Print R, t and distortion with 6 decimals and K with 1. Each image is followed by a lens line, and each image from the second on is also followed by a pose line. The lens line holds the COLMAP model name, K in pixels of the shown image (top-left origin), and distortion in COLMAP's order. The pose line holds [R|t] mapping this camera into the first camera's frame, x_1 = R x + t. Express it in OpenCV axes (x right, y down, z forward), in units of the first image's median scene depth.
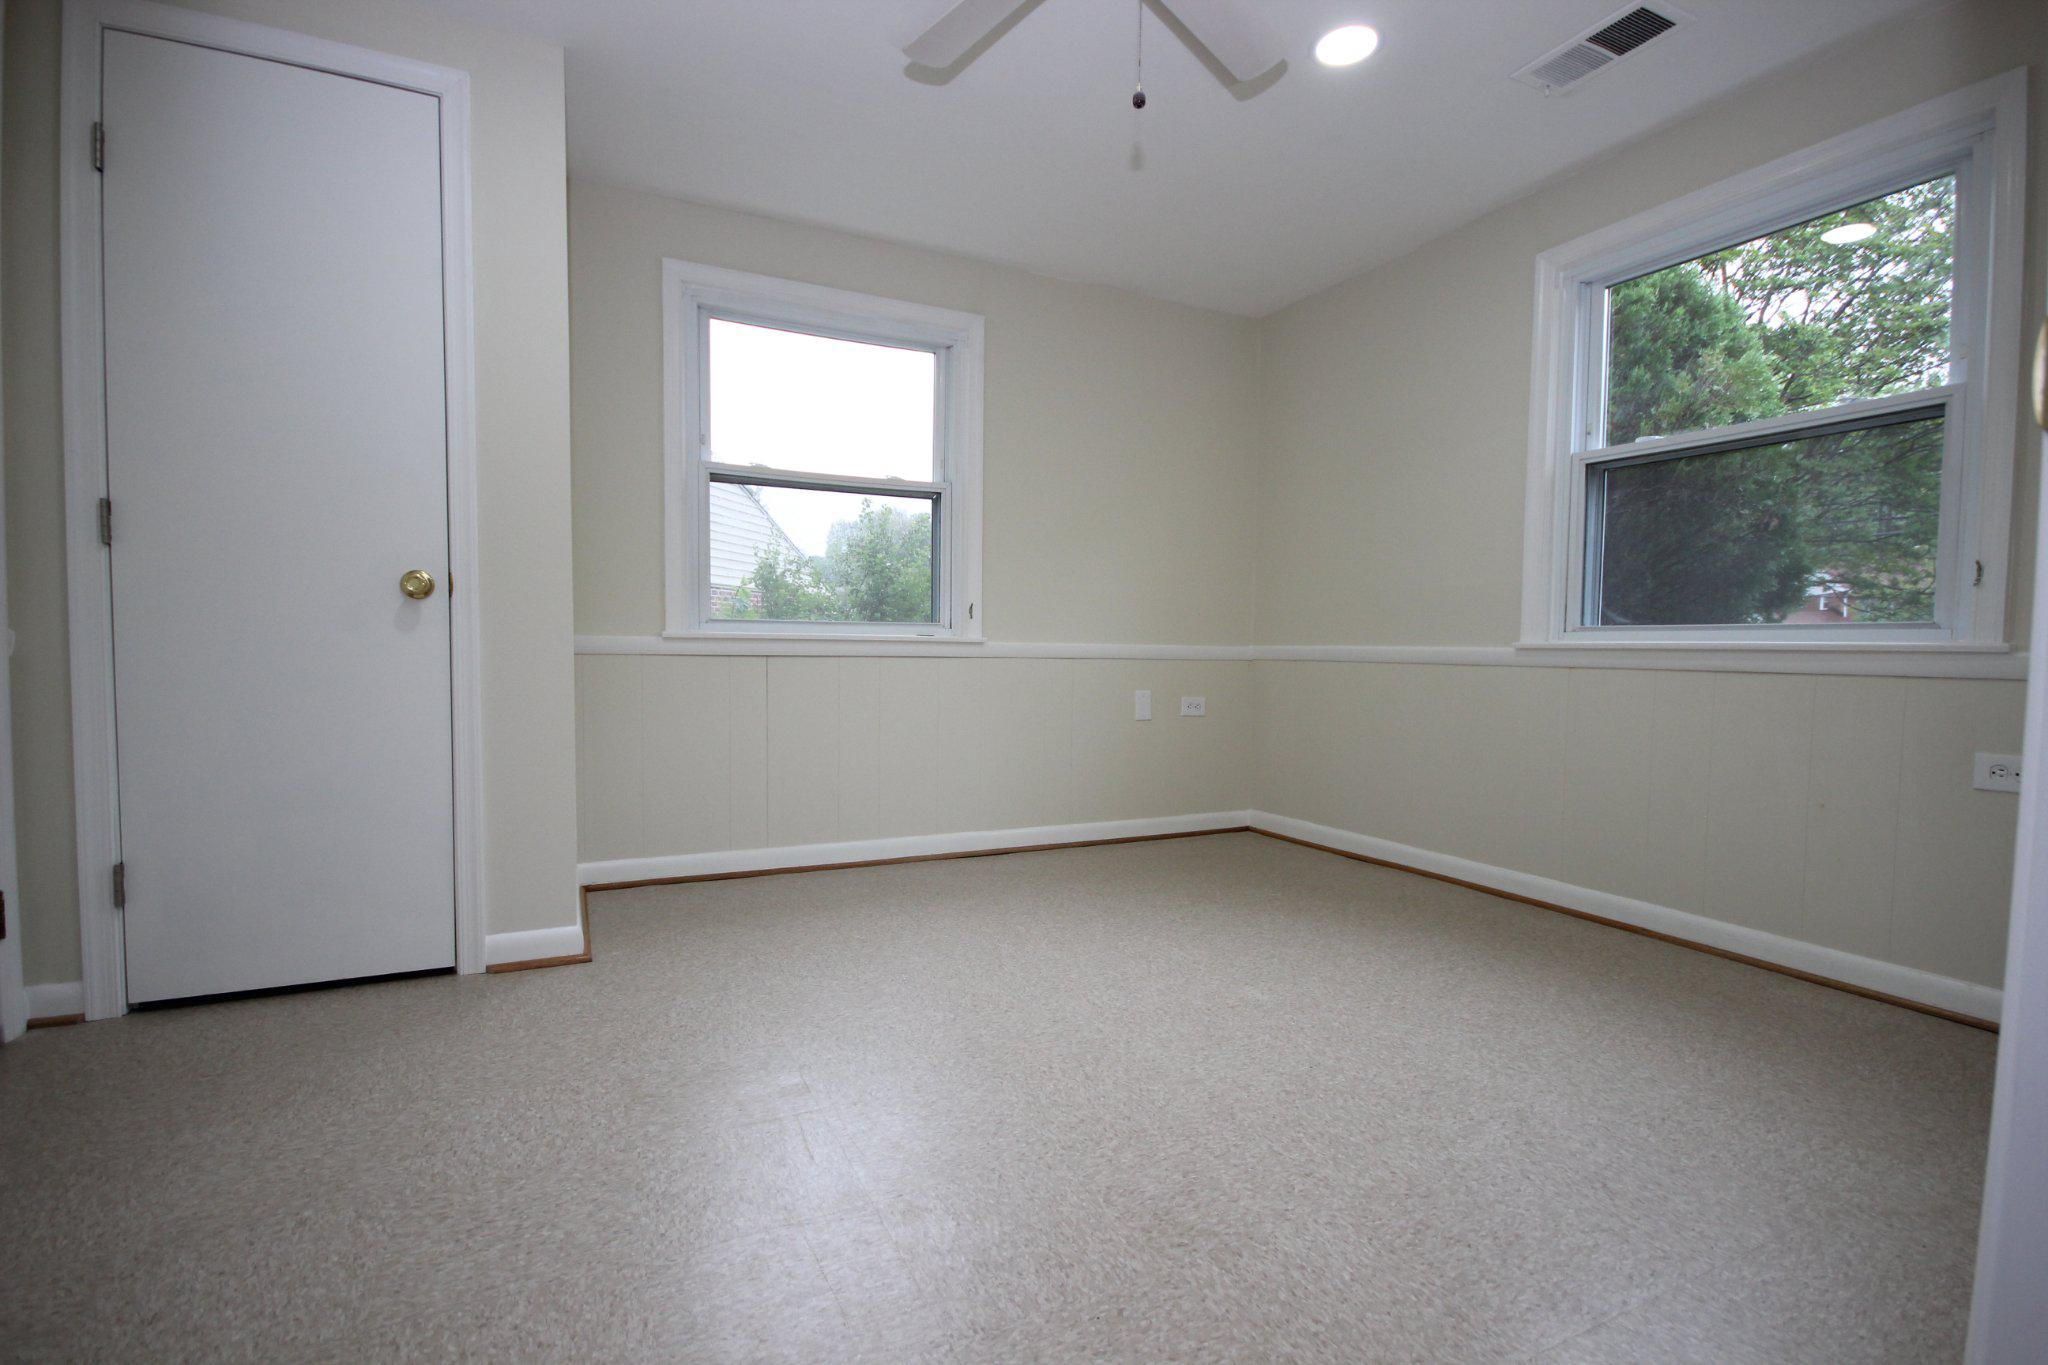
lens RADIAL K [[938.3, 0, 1024.0], [0, 938.3, 682.5], [0, 0, 1]] dist [0.013728, -0.016464]
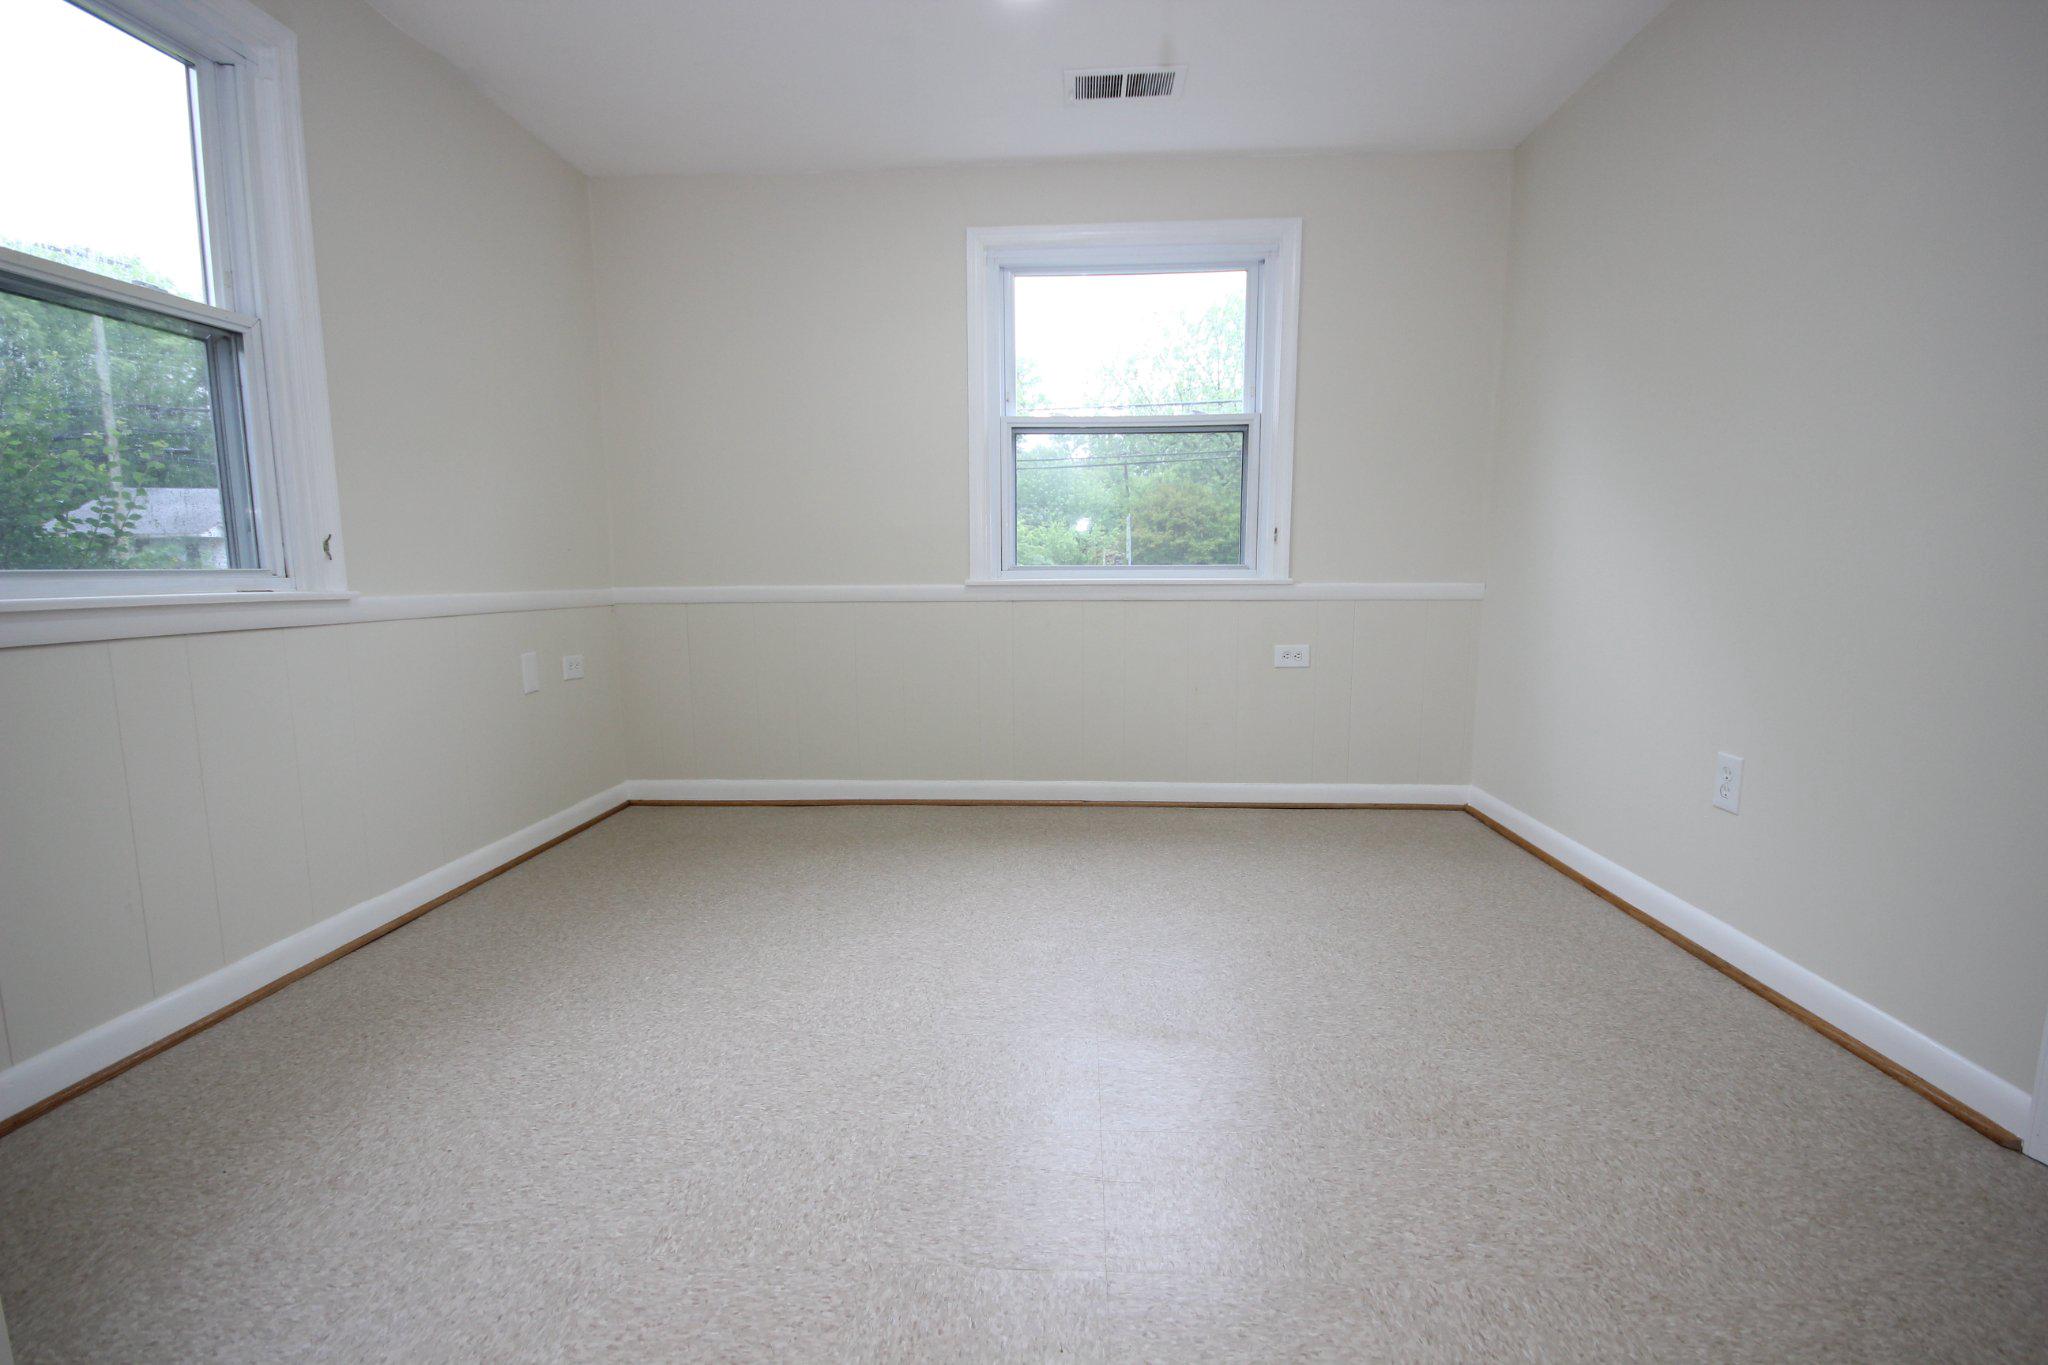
lens RADIAL K [[951.8, 0, 1024.0], [0, 951.8, 682.5], [0, 0, 1]] dist [-0.003208, -0.000179]
pose [[0.496606, -0.117335, 0.860009, -0.448922], [0.046556, 0.992995, 0.108596, -0.042951], [-0.866727, -0.013891, 0.498590, 0.379575]]
